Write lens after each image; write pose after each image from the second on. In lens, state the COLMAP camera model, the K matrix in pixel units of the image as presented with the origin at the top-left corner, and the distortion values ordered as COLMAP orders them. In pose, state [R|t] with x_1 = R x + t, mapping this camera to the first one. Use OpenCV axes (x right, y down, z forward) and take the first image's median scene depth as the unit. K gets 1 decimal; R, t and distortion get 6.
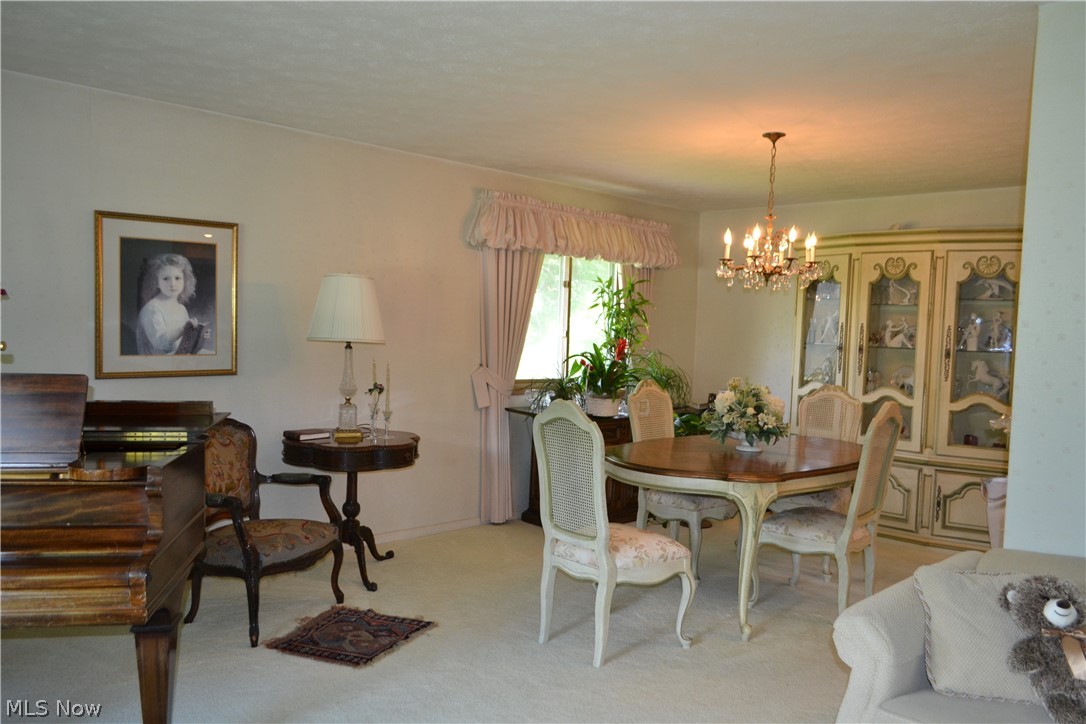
lens RADIAL K [[852.8, 0, 547.3], [0, 852.8, 369.3], [0, 0, 1]] dist [-0.012826, 0.009419]
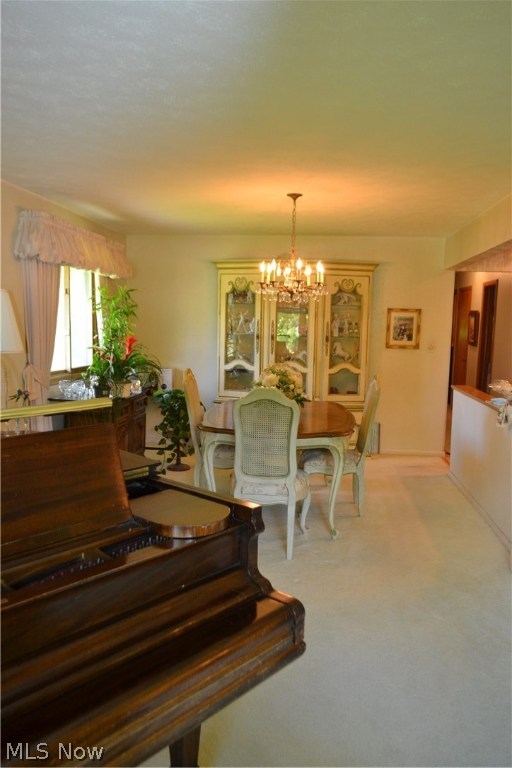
lens RADIAL K [[603.1, 0, 258.0], [0, 603.1, 380.2], [0, 0, 1]] dist [-0.012826, 0.009419]
pose [[0.788157, -0.078579, 0.610437, -0.341176], [0.039599, 0.996236, 0.077114, -0.033675], [-0.614199, -0.036605, 0.788302, 0.172618]]
